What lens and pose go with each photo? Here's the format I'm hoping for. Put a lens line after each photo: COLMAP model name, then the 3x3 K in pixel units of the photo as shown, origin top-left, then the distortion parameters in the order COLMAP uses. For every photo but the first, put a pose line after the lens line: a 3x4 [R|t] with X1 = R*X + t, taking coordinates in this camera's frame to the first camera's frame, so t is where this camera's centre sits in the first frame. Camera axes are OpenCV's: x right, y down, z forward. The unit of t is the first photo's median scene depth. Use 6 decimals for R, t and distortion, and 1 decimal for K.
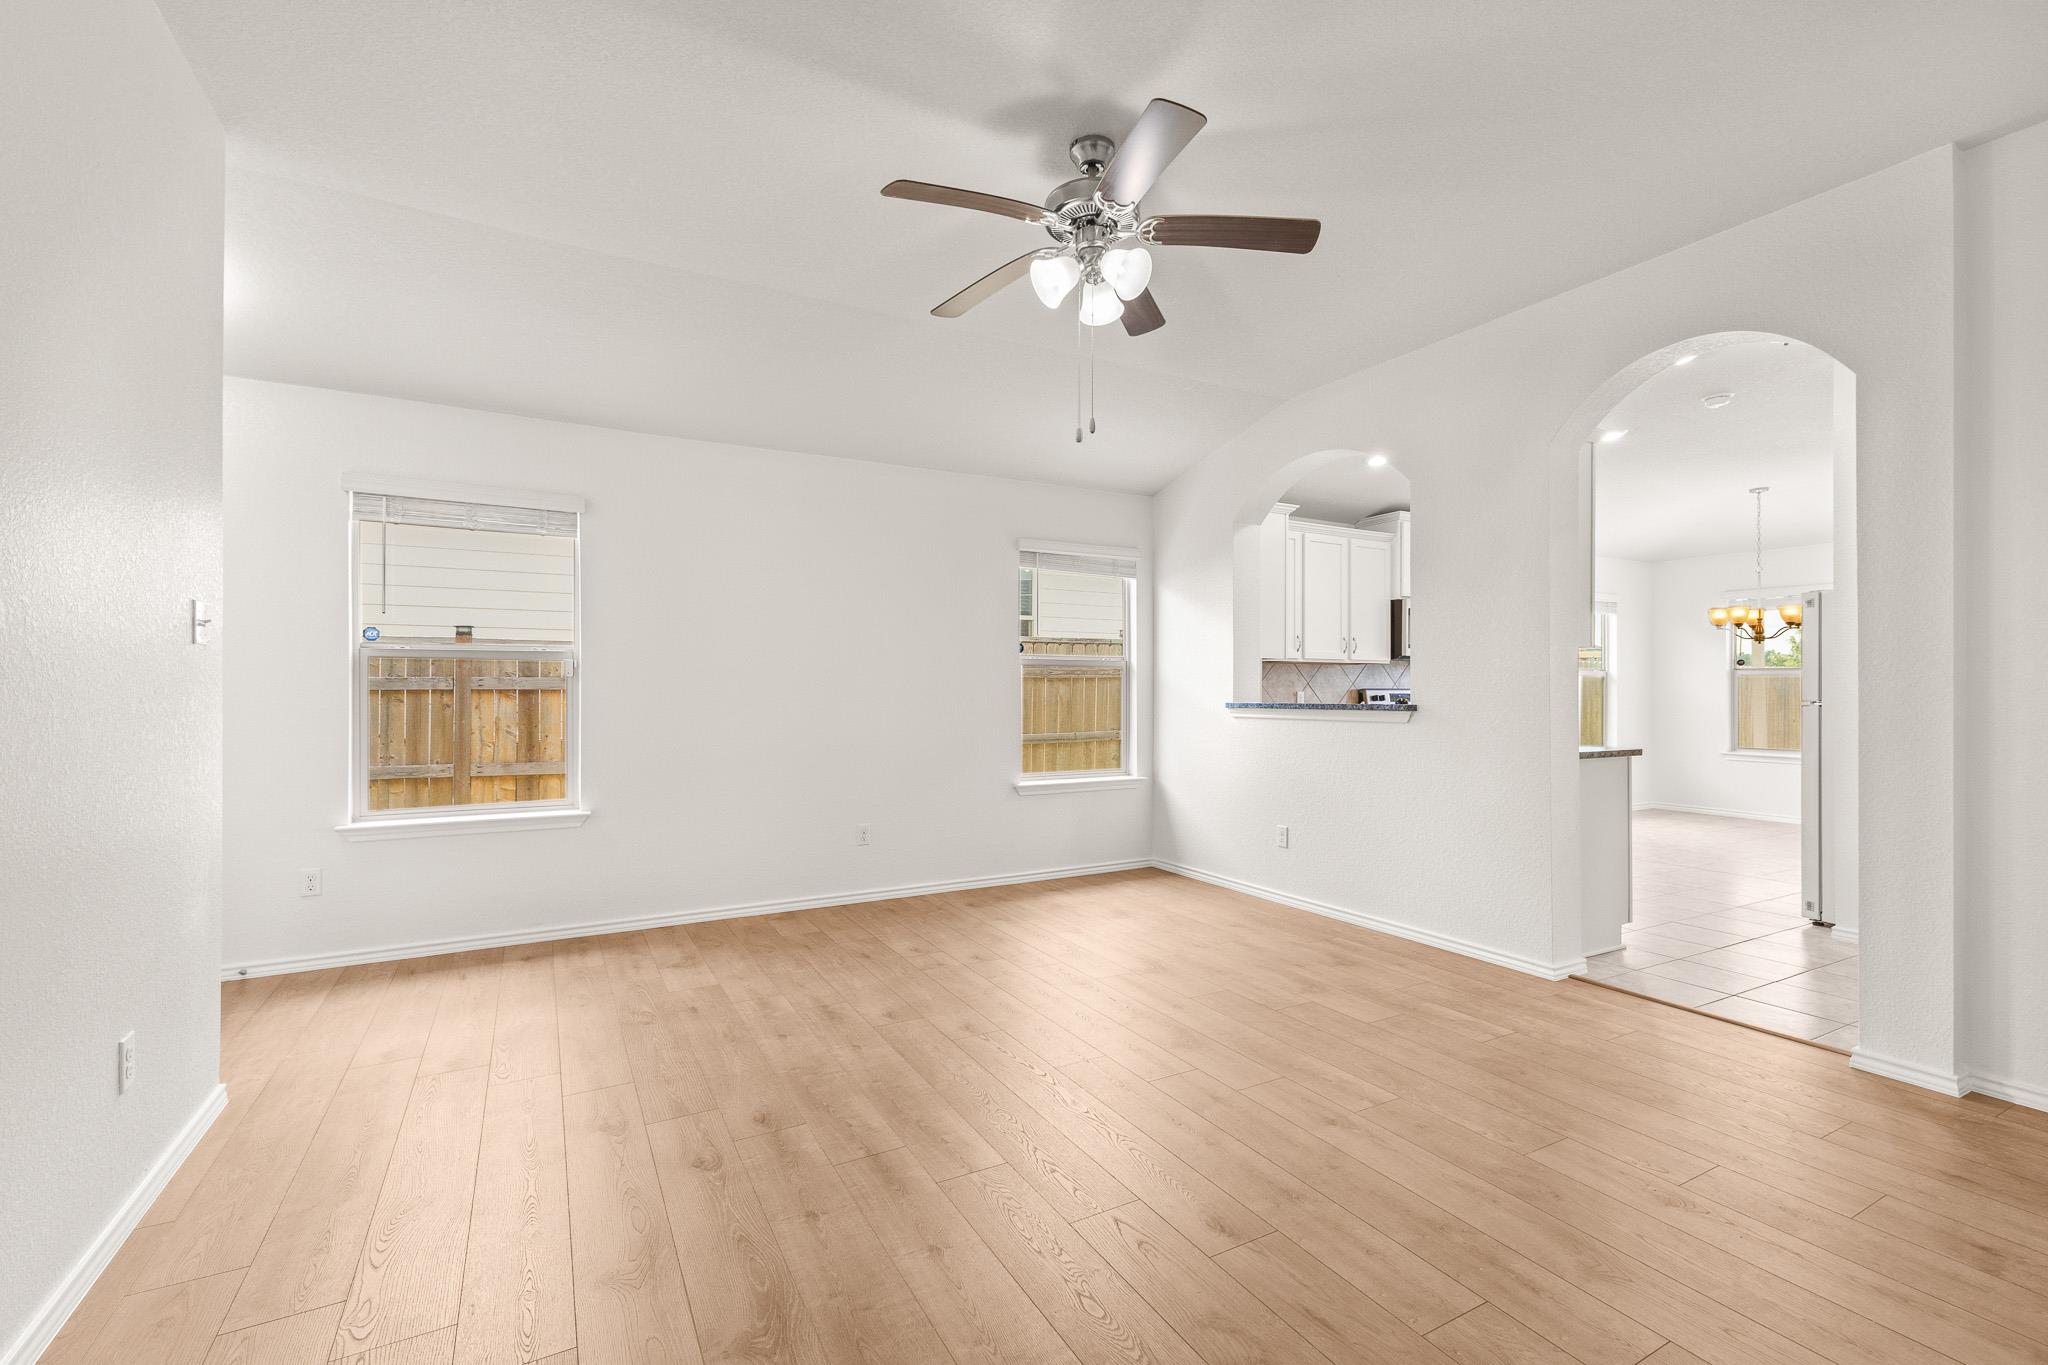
lens RADIAL K [[883.6, 0, 1018.0], [0, 883.6, 687.1], [0, 0, 1]] dist [0.002909, -0.003455]
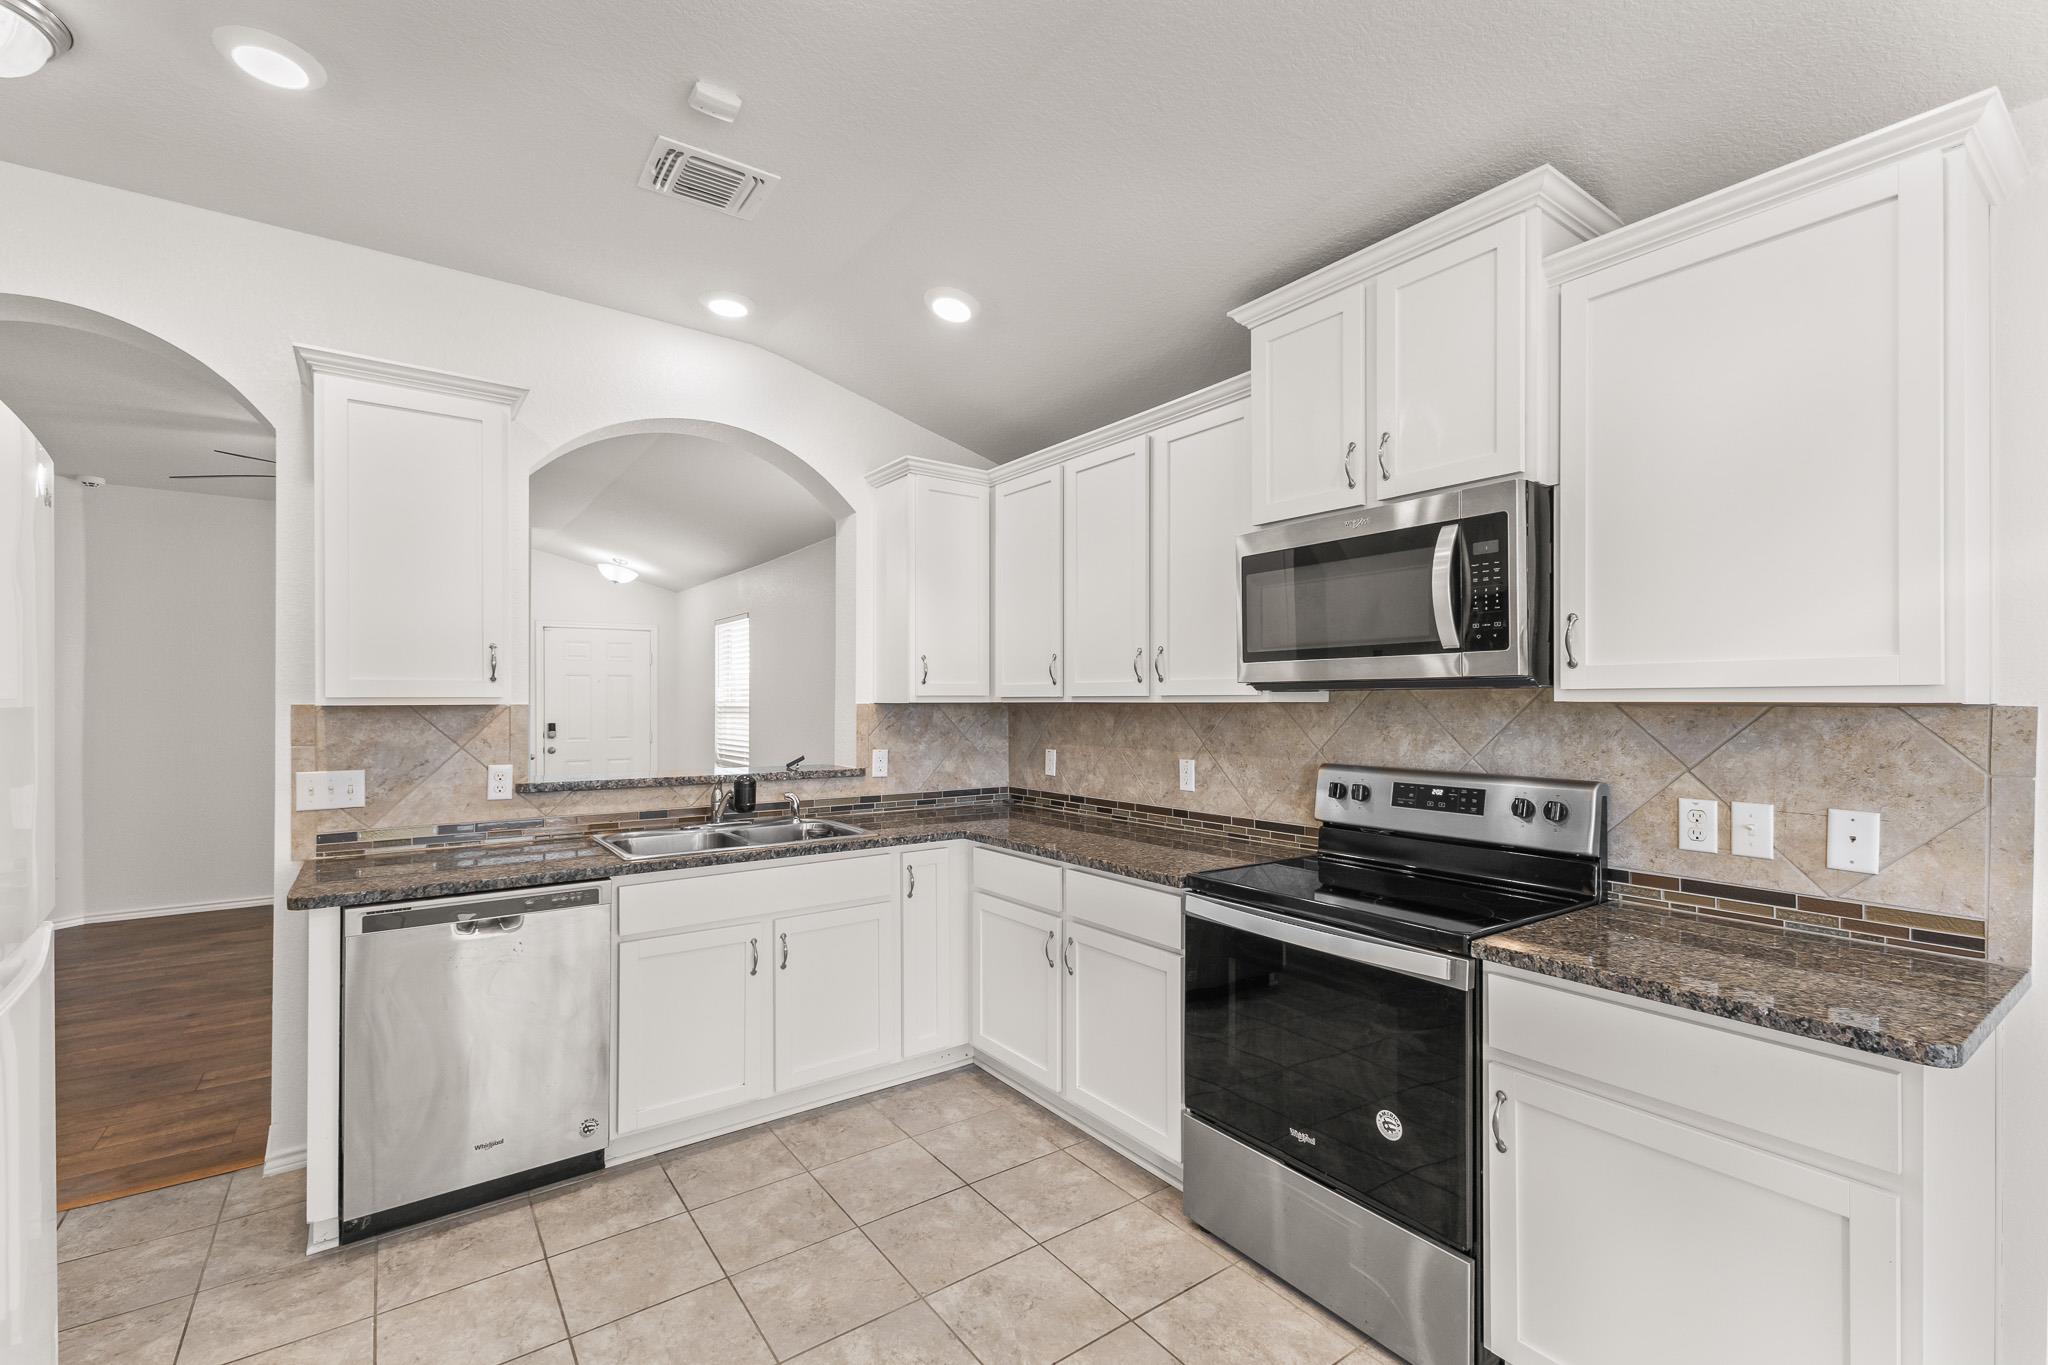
lens RADIAL K [[885.9, 0, 1023.4], [0, 885.9, 702.1], [0, 0, 1]] dist [0.009282, -0.000156]
pose [[0.124053, 0.000758, -0.992275, 1.370642], [0.007013, 0.999974, 0.001641, -0.048890], [0.992251, -0.007163, 0.124045, 1.457524]]
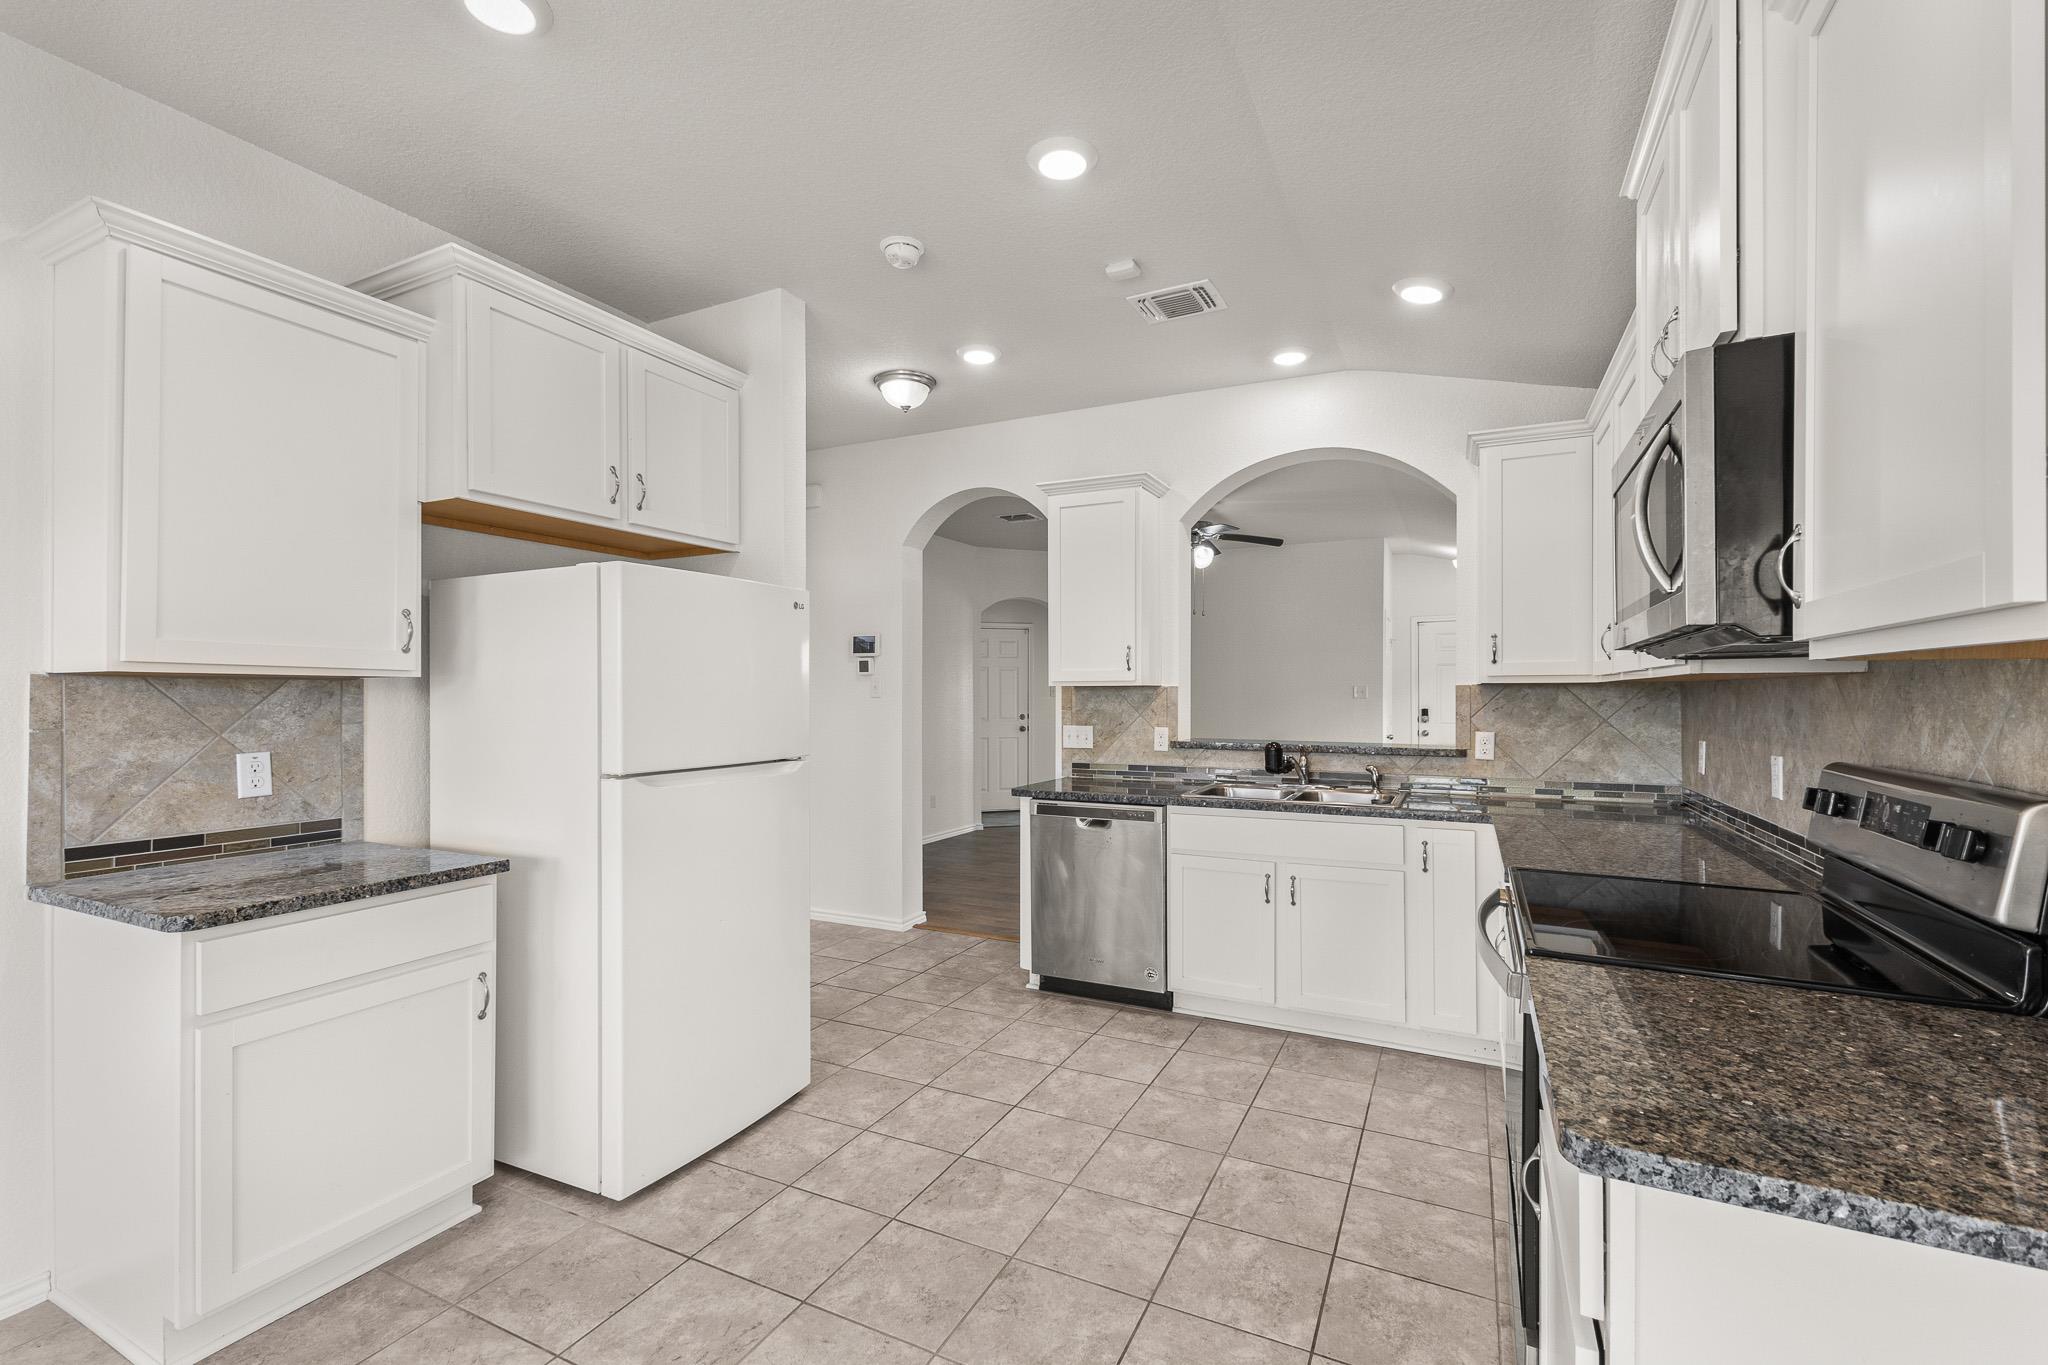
lens RADIAL K [[885.9, 0, 1023.4], [0, 885.9, 702.1], [0, 0, 1]] dist [0.009282, -0.000156]
pose [[-0.821934, 0.005153, -0.569560, 1.334540], [0.003911, 0.999987, 0.003404, -0.032963], [0.569570, 0.000570, -0.821943, 1.929210]]
